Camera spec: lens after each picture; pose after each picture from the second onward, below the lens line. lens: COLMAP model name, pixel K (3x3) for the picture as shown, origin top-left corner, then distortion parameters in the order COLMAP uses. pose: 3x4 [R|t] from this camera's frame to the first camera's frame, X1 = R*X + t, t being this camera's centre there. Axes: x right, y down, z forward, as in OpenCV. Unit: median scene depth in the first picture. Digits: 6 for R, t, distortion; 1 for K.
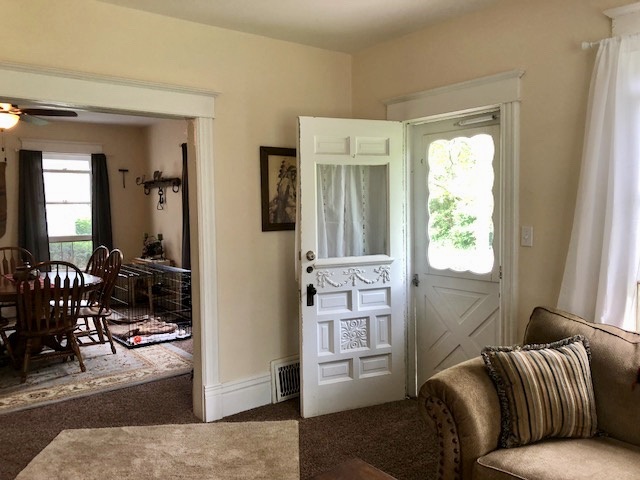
lens RADIAL K [[516.6, 0, 320.0], [0, 516.6, 240.0], [0, 0, 1]] dist [0.038284, -0.006054]
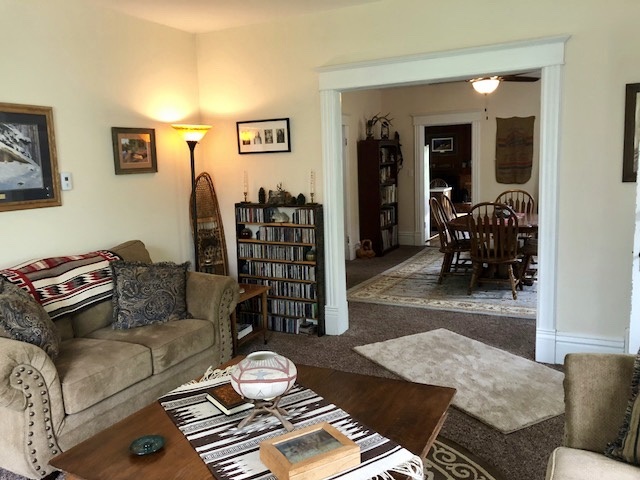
lens RADIAL K [[516.6, 0, 320.0], [0, 516.6, 240.0], [0, 0, 1]] dist [0.038284, -0.006054]
pose [[0.438053, 0.125759, -0.890109, 0.354629], [-0.029424, 0.991641, 0.125624, -0.011502], [0.898467, -0.028840, 0.438092, 0.100207]]
